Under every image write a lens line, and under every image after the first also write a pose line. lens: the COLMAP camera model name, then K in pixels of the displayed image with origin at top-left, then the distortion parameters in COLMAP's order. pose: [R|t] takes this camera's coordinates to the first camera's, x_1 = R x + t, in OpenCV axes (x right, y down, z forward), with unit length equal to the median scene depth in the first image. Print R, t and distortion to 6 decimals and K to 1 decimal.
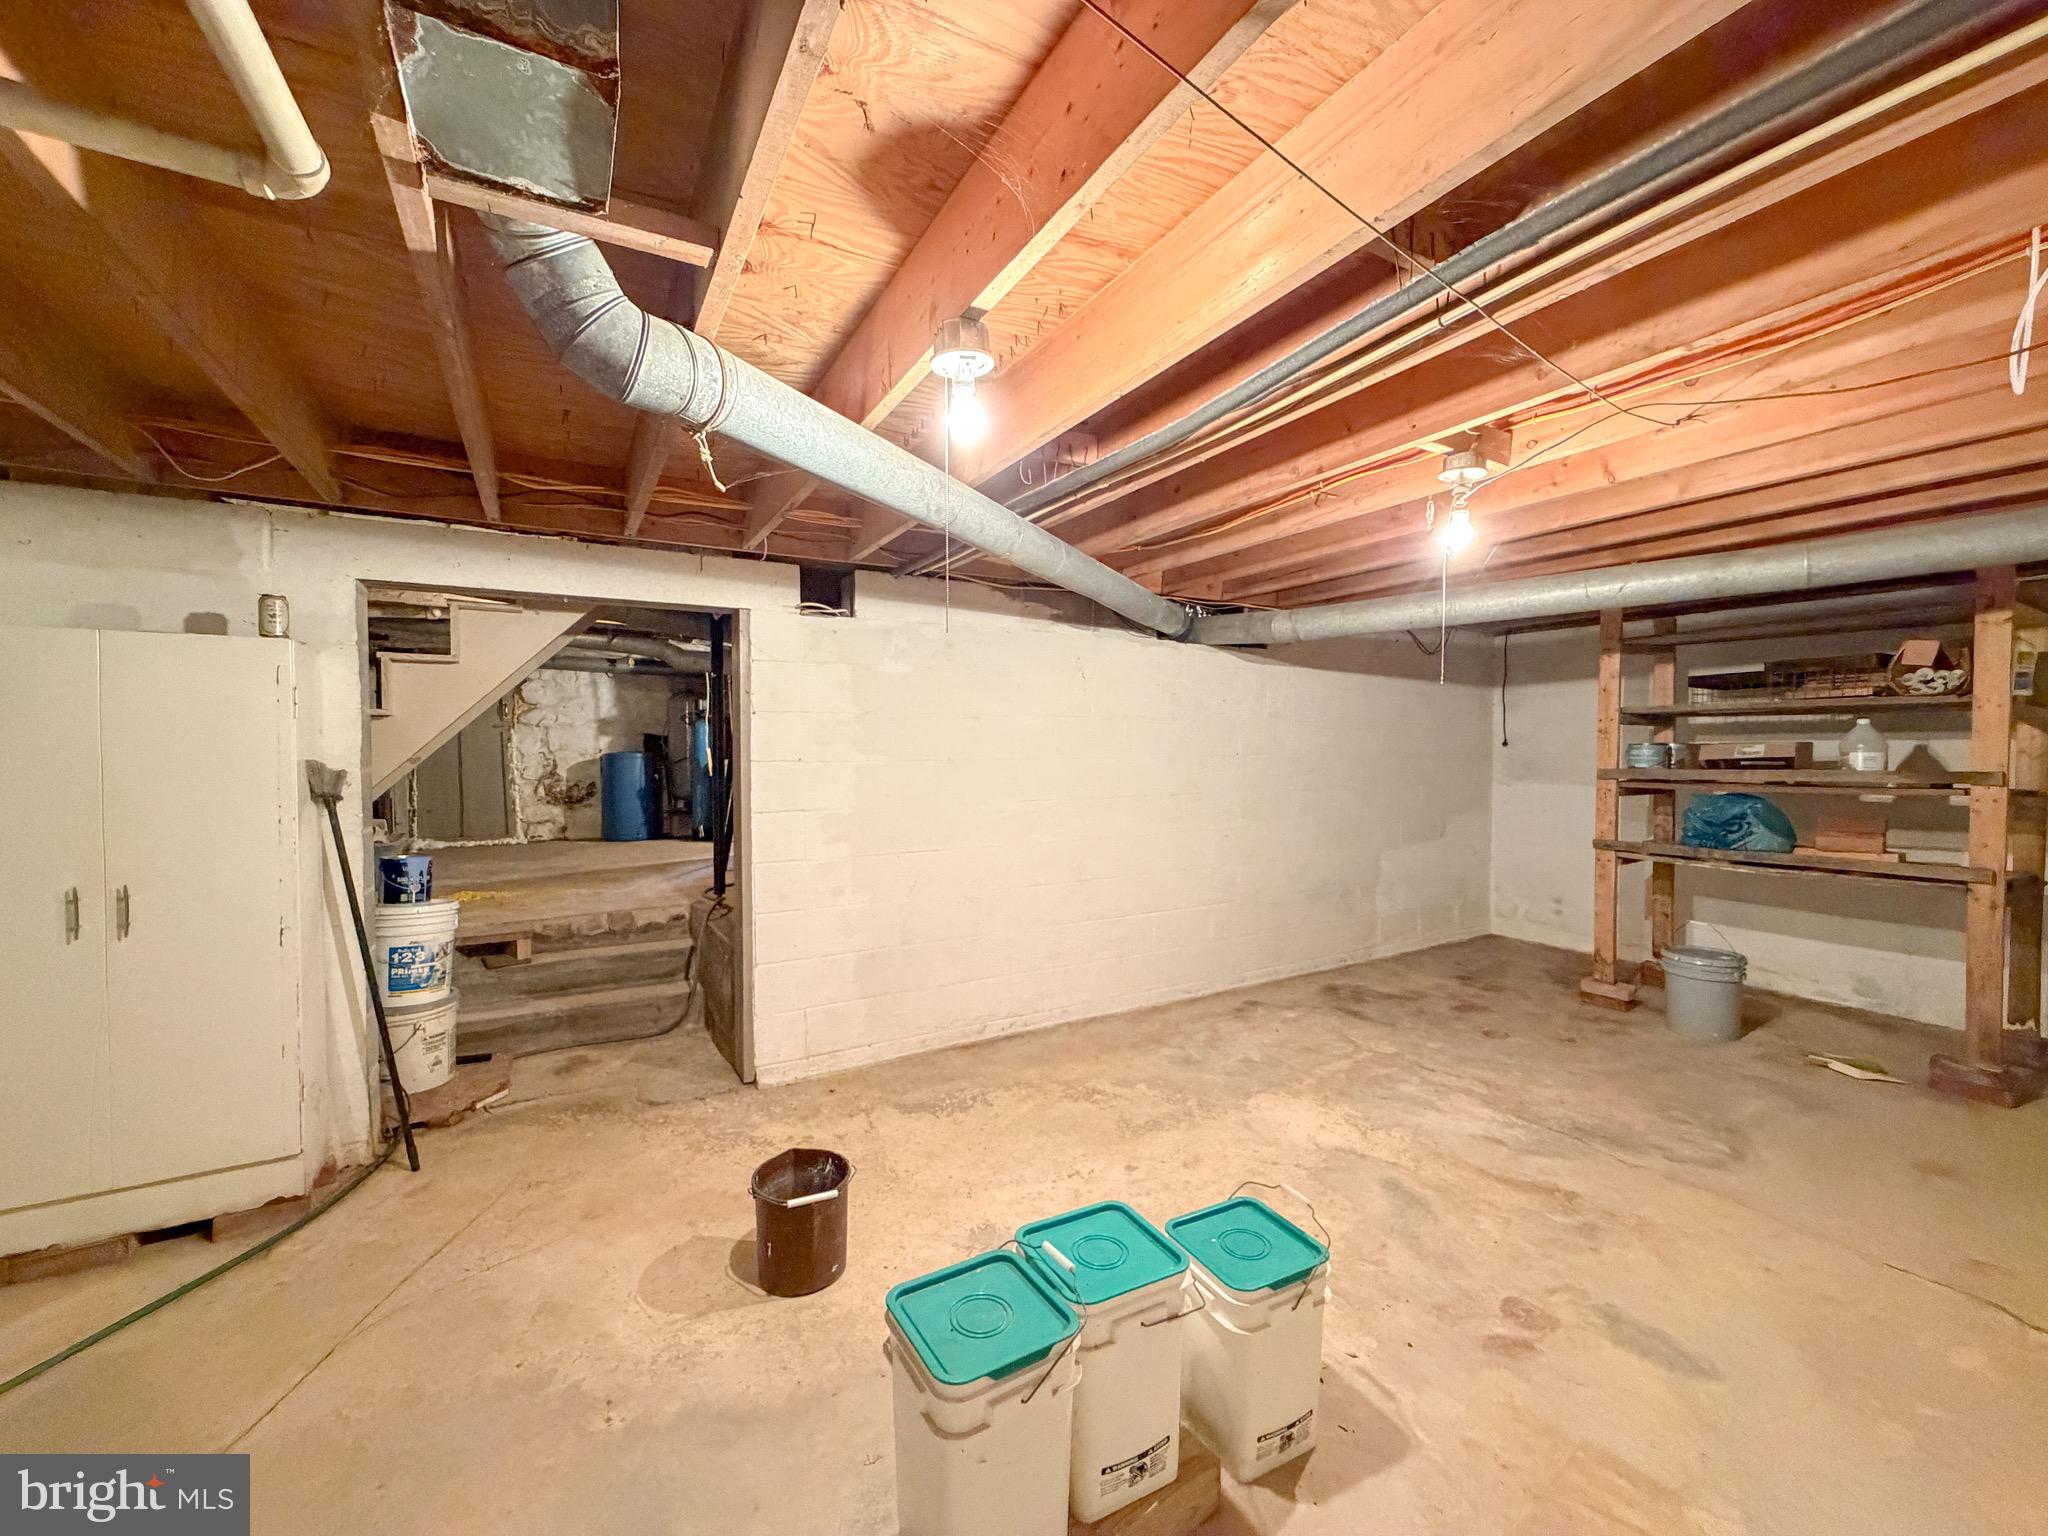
lens RADIAL K [[815.6, 0, 1022.9], [0, 815.6, 765.4], [0, 0, 1]] dist [0.001005, -0.000300]
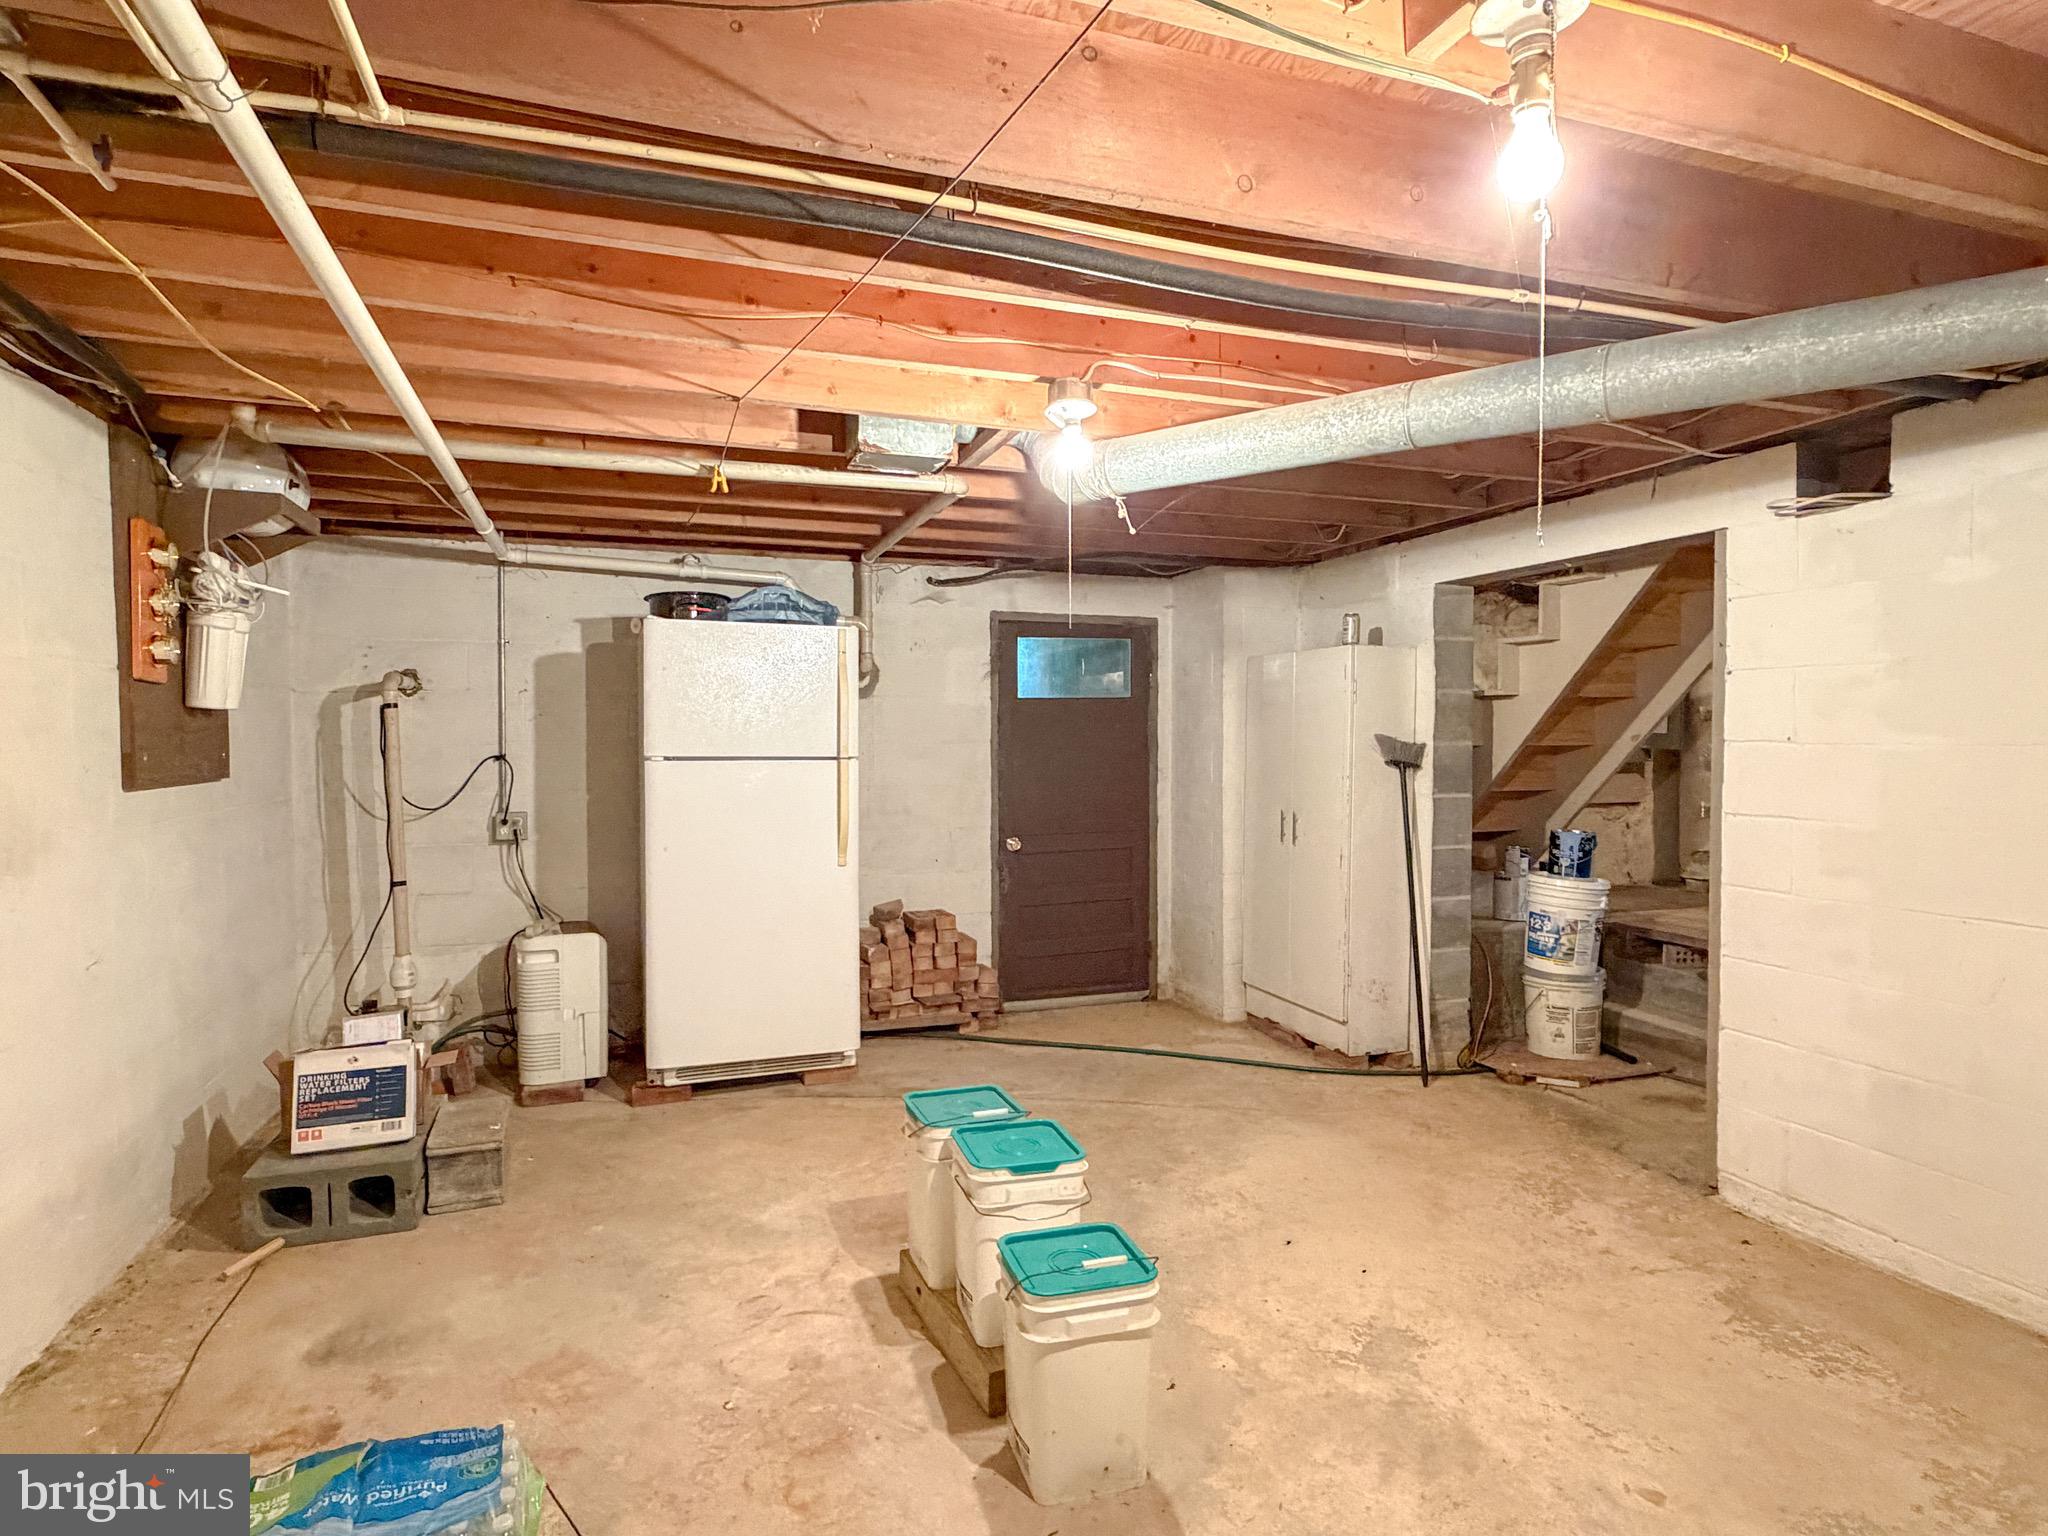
lens RADIAL K [[1117.4, 0, 1021.9], [0, 1117.4, 765.7], [0, 0, 1]] dist [0.001649, 0.001053]
pose [[-0.182540, 0.030727, -0.982718, 0.812540], [-0.020761, 0.999168, 0.035098, -0.005791], [0.982979, 0.026809, -0.181750, 0.626942]]
